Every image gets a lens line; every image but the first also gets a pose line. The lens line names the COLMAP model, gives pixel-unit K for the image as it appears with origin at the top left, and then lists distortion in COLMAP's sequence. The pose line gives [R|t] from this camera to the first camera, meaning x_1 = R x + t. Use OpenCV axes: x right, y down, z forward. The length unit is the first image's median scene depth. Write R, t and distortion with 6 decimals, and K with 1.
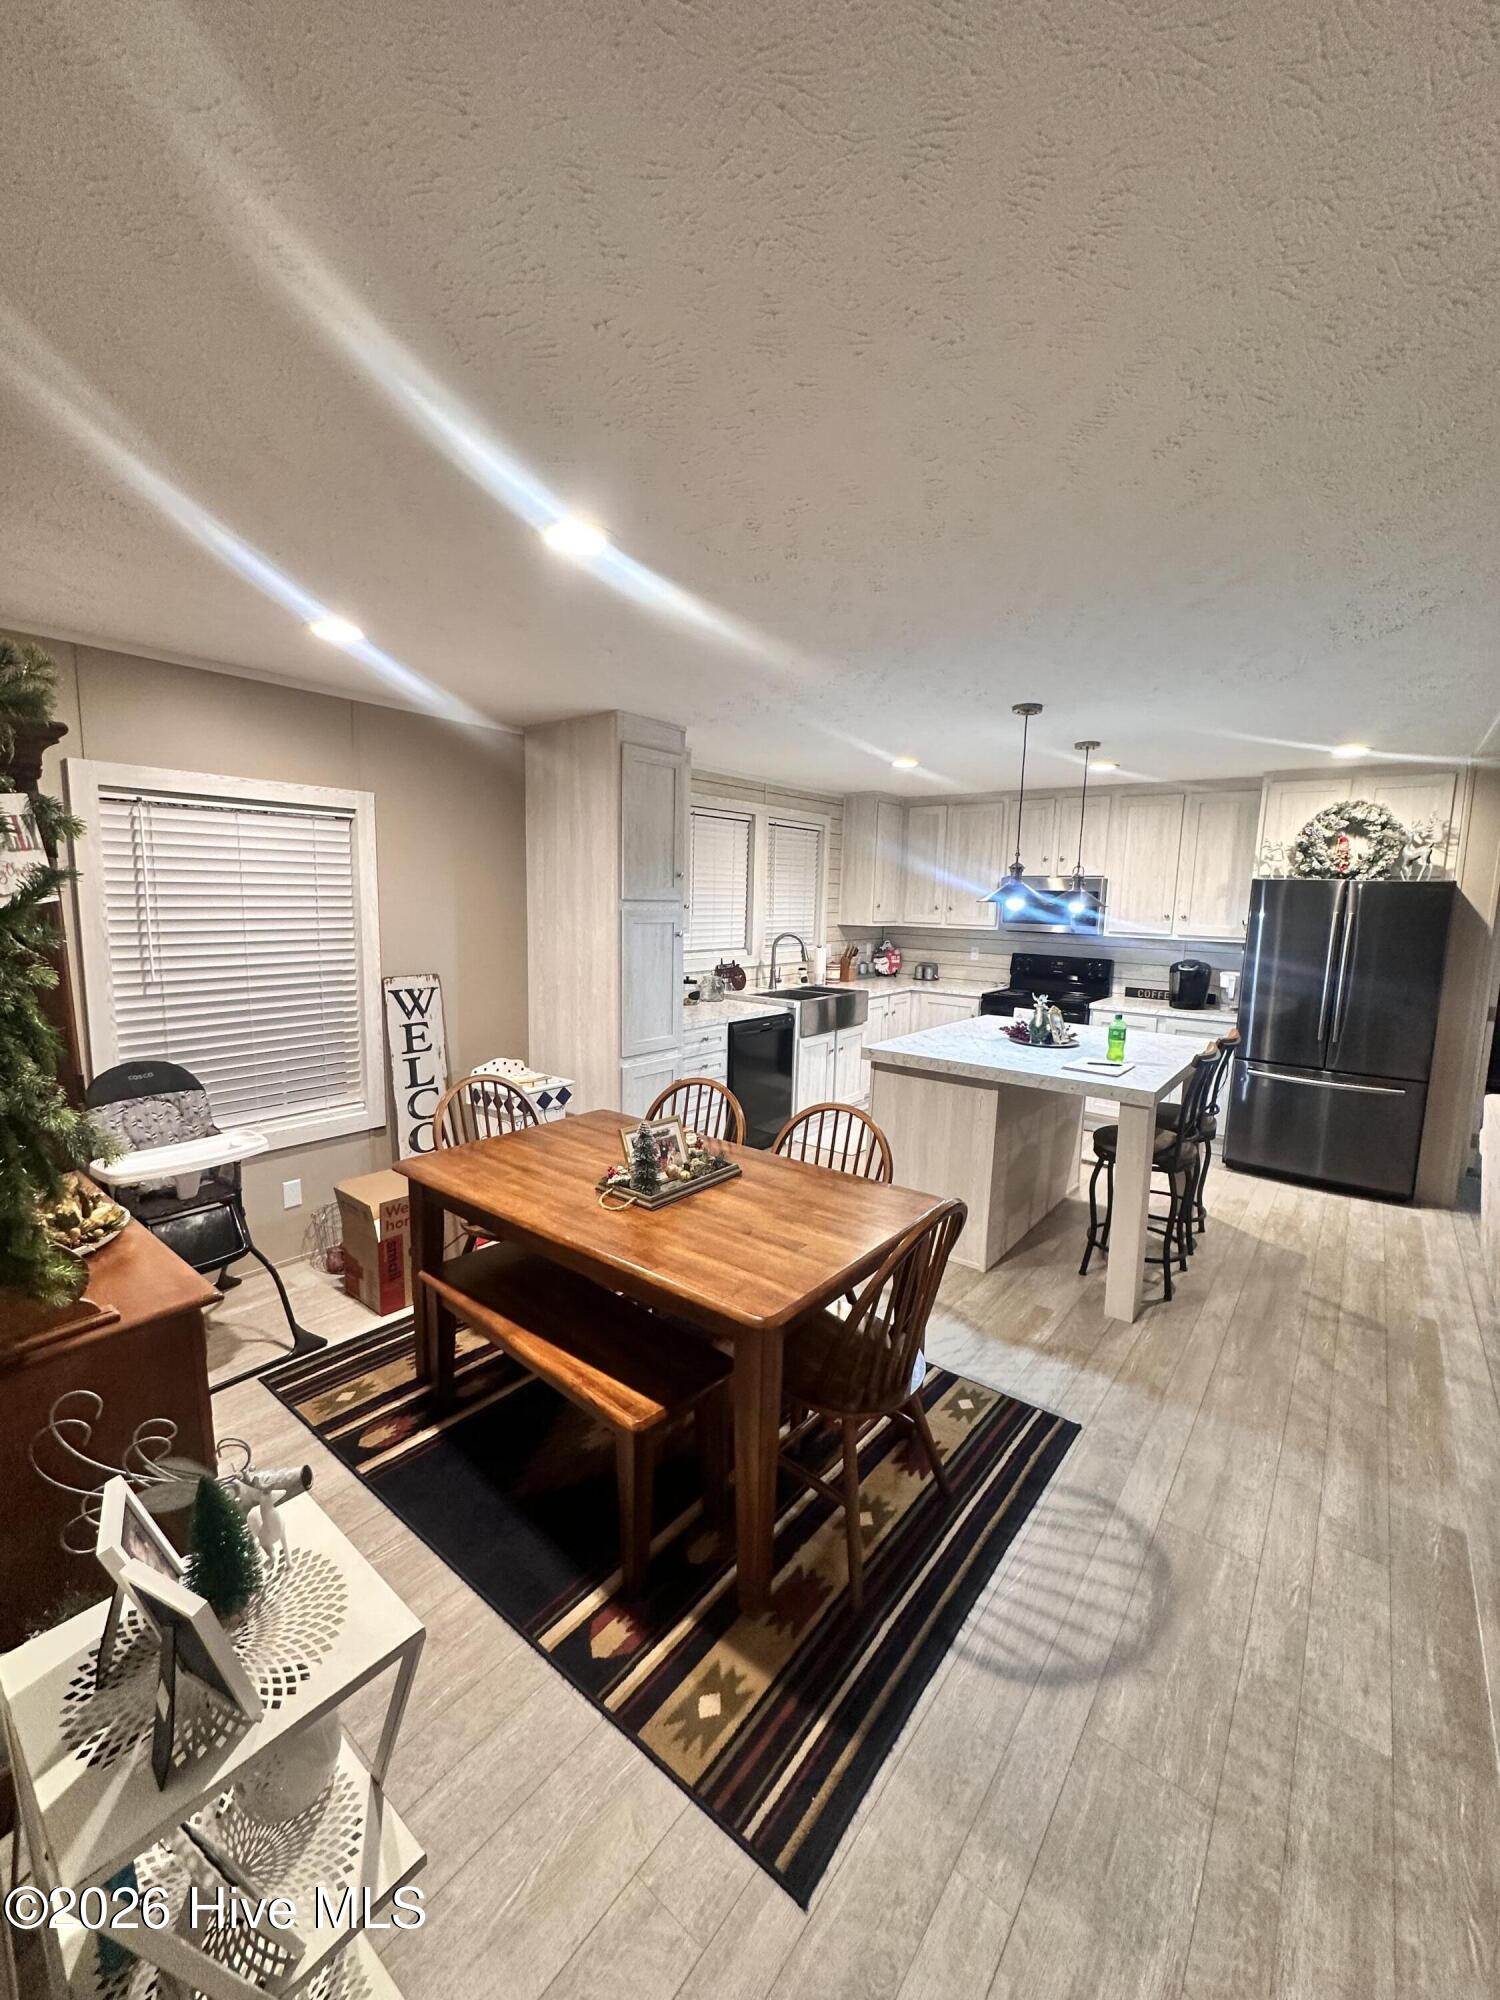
lens RADIAL K [[798.0, 0, 750.0], [0, 798.0, 1000.0], [0, 0, 1]] dist [-0.000163, -0.000374]
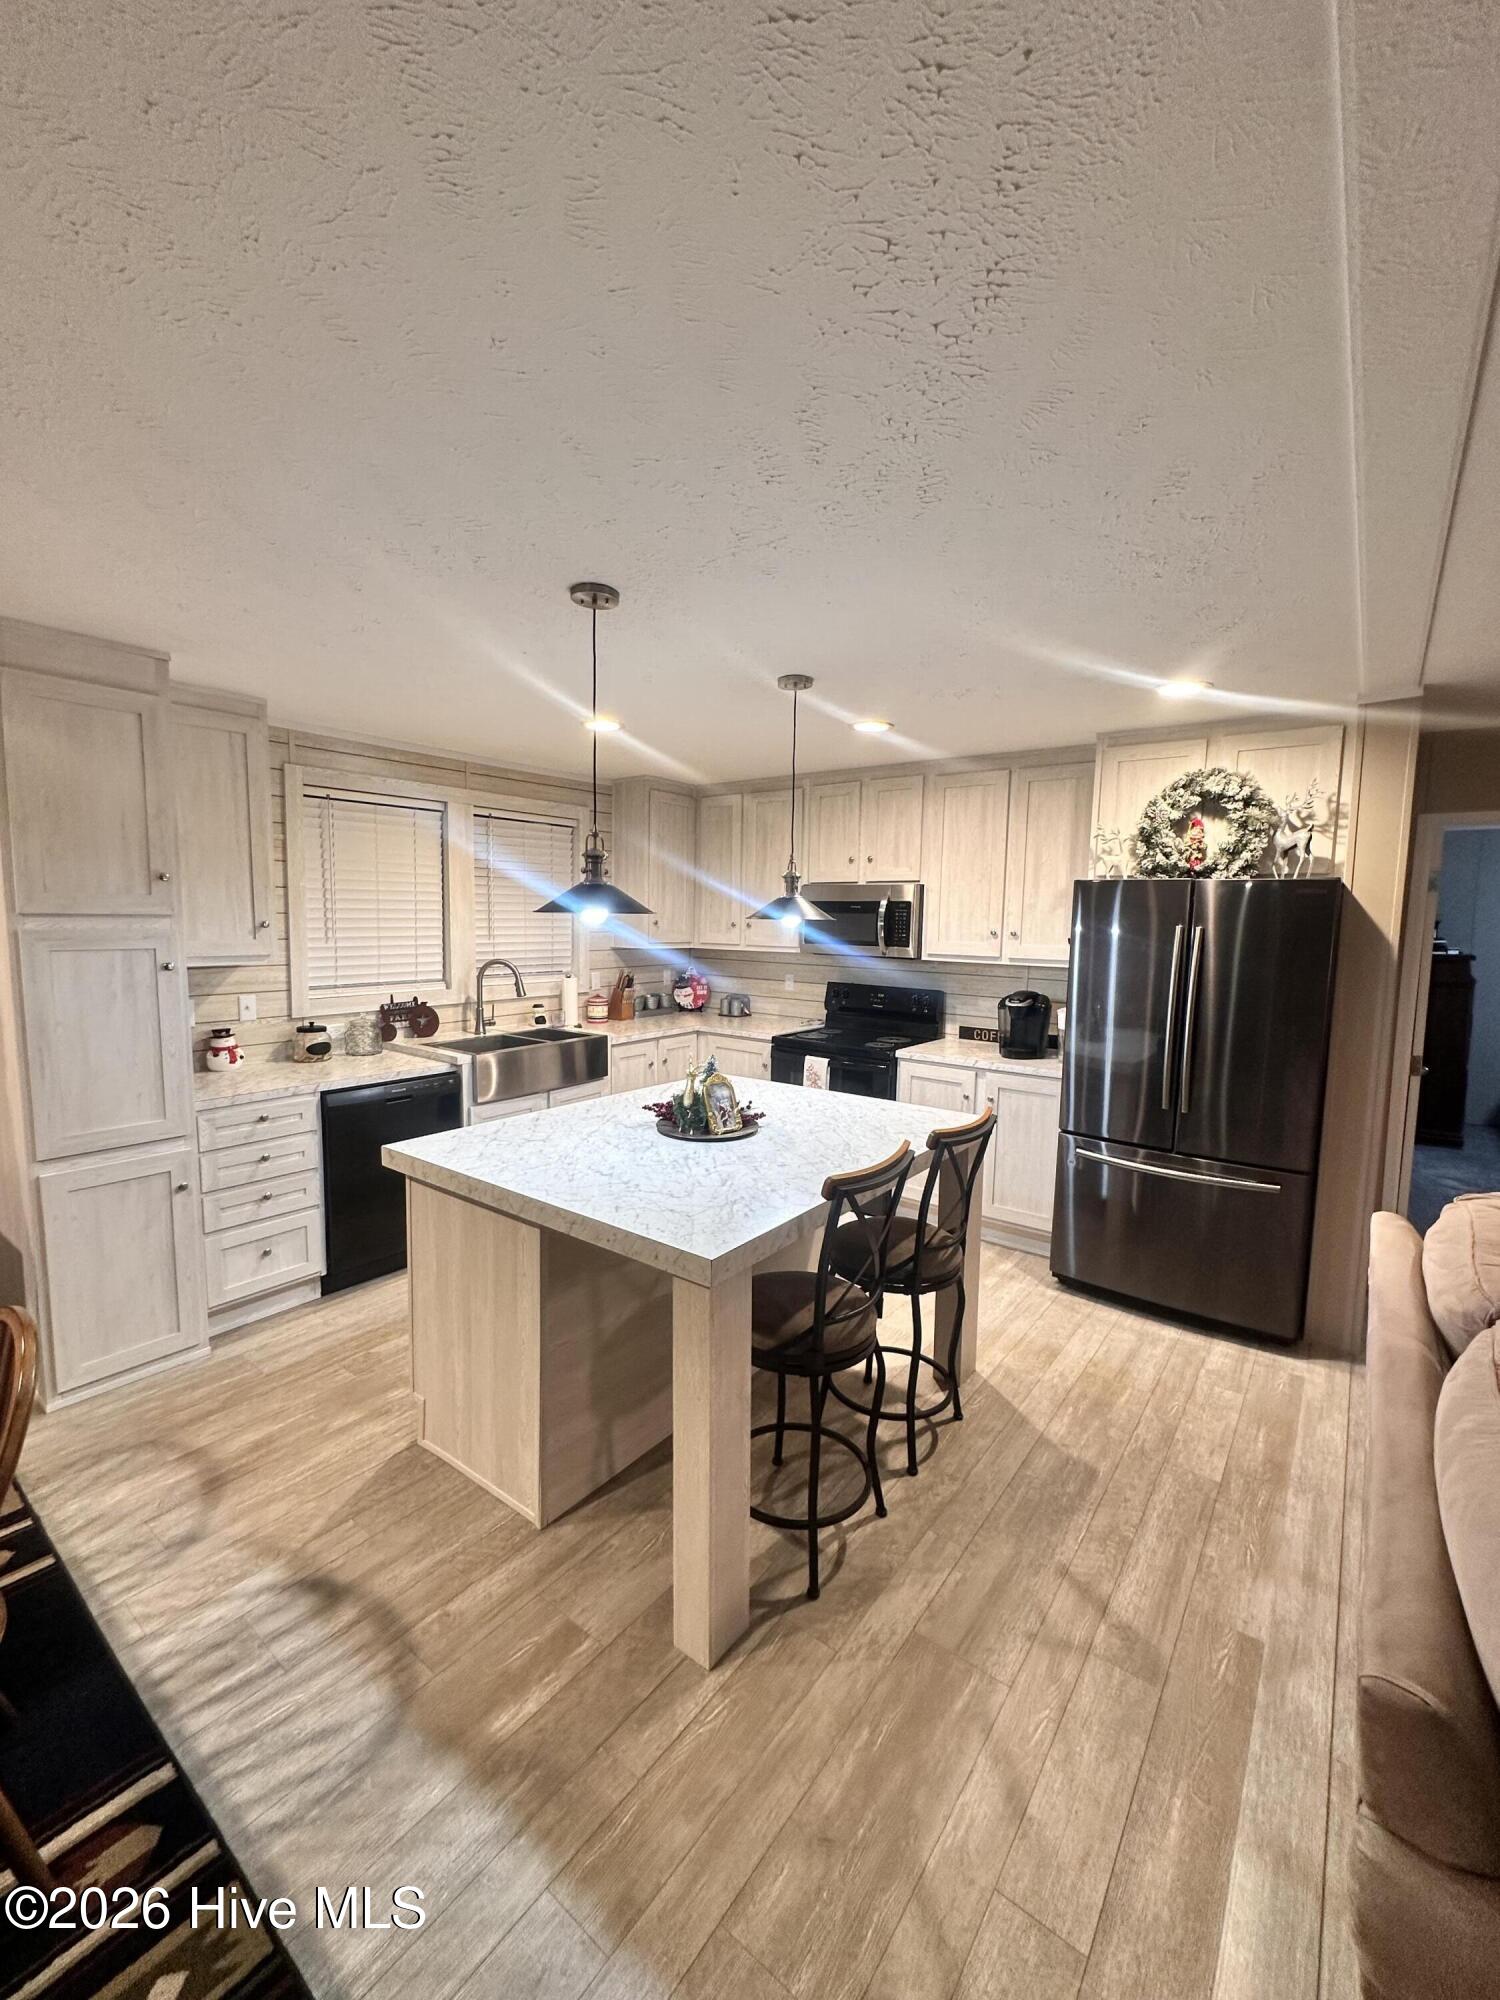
lens RADIAL K [[818.8, 0, 750.0], [0, 818.8, 1000.0], [0, 0, 1]] dist [-0.000894, -0.000080]
pose [[0.999886, -0.008767, 0.012269, 0.322338], [0.009098, 0.999588, -0.027234, -0.026747], [-0.012025, 0.027343, 0.999554, 0.270350]]
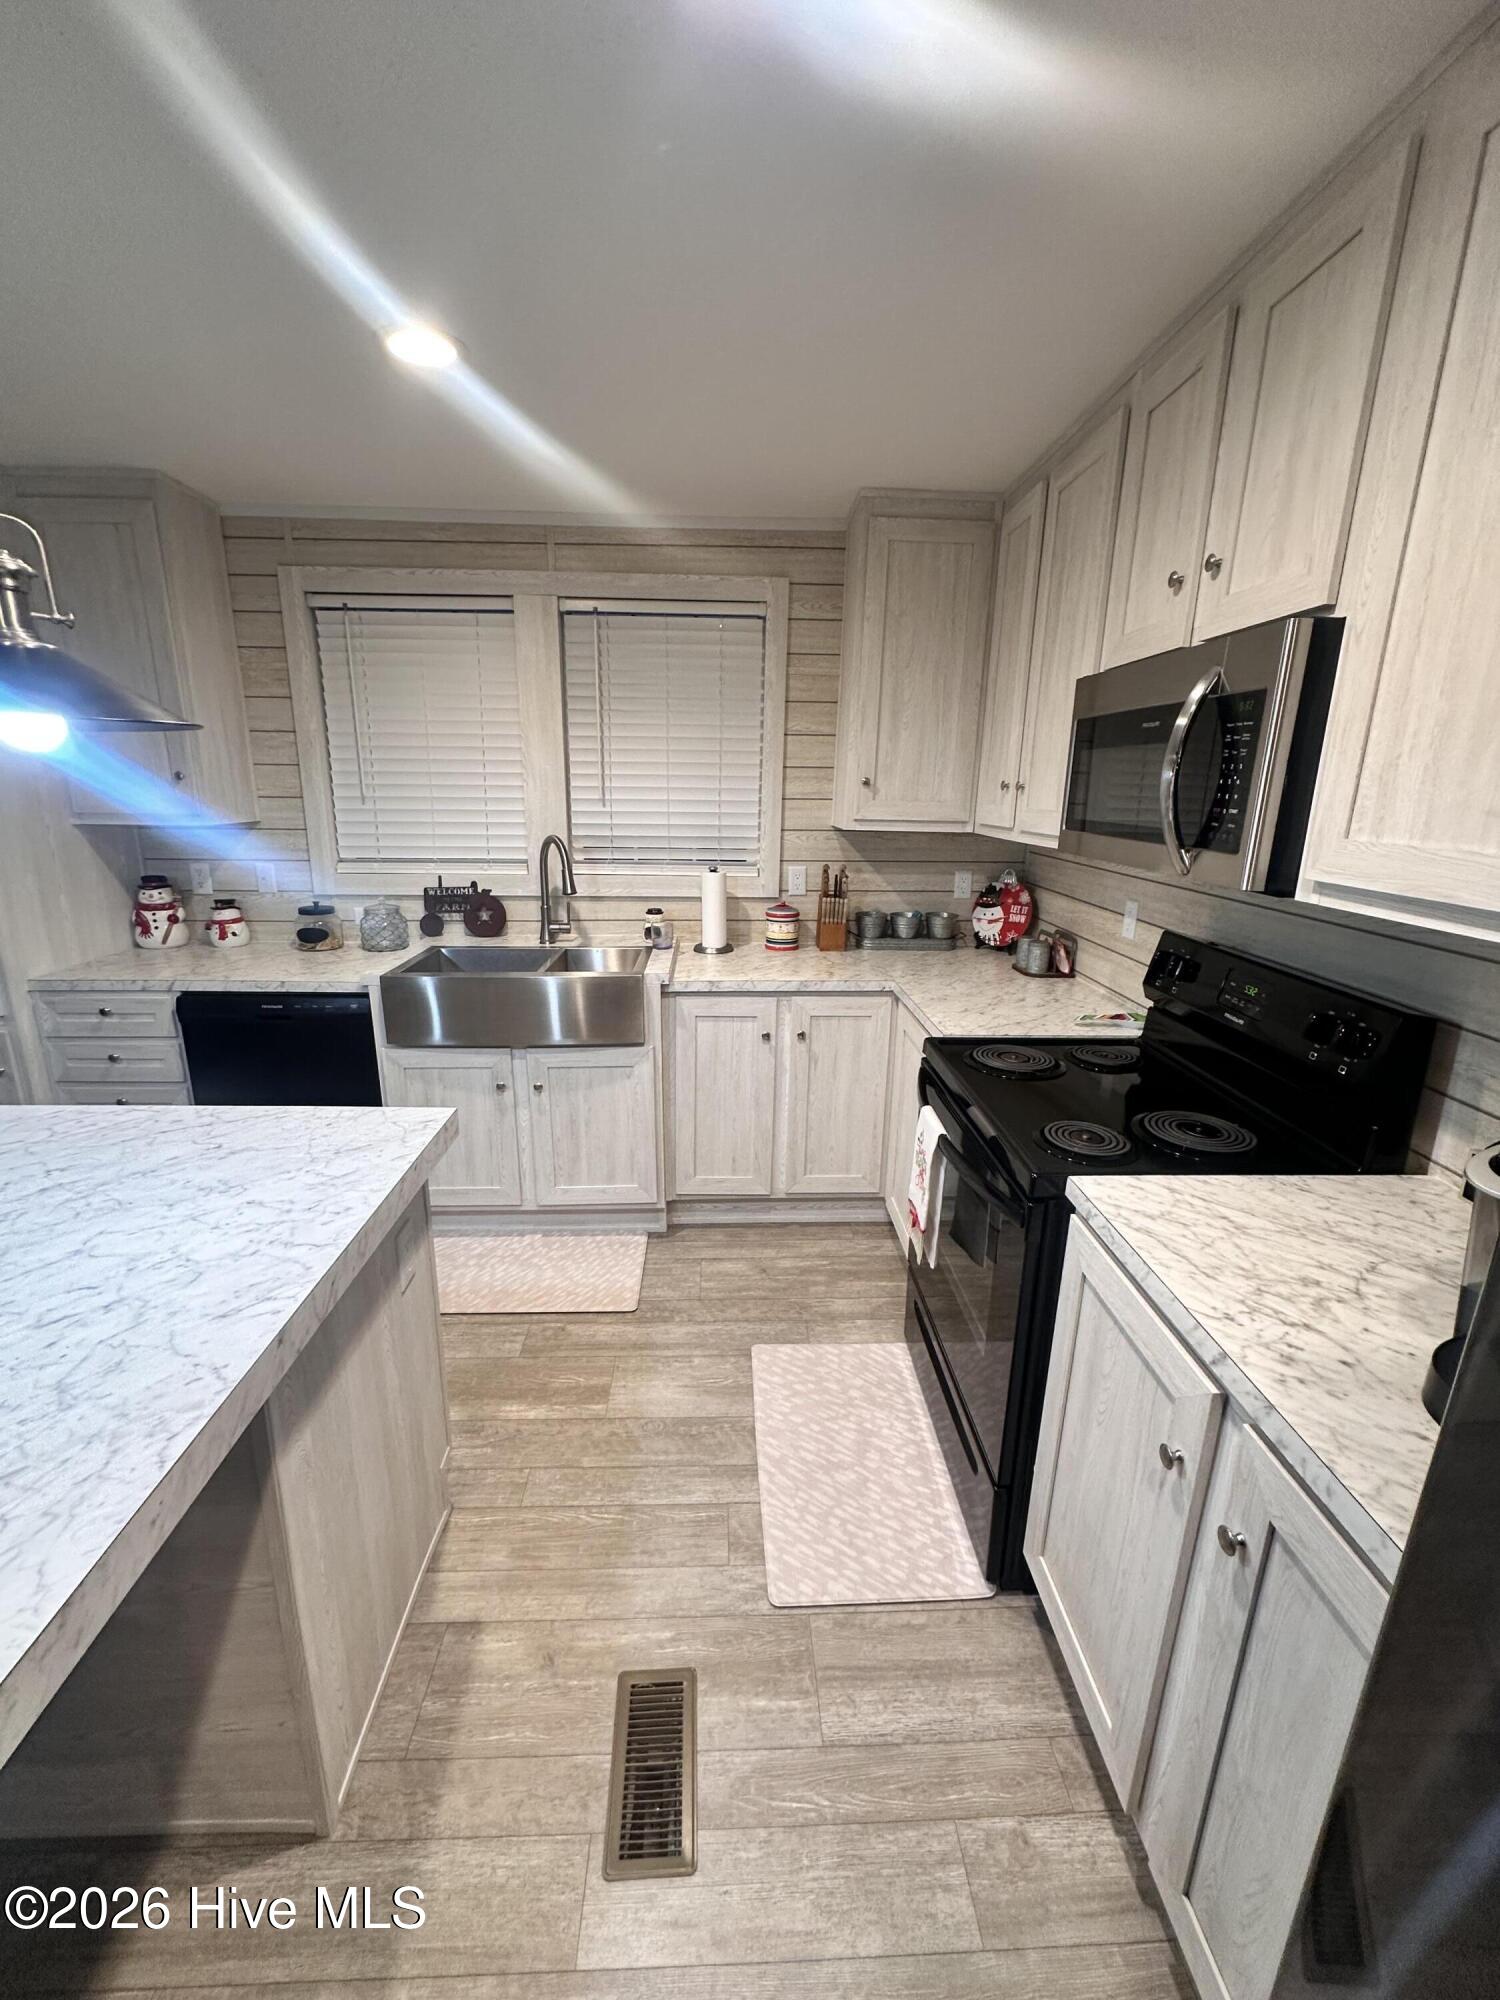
lens RADIAL K [[817.3, 0, 750.0], [0, 817.3, 1000.0], [0, 0, 1]] dist [-0.000499, -0.000050]
pose [[0.648782, 0.182755, -0.738703, 0.615260], [-0.098206, 0.982724, 0.156874, -0.087954], [0.754611, -0.029232, 0.655521, 0.884062]]
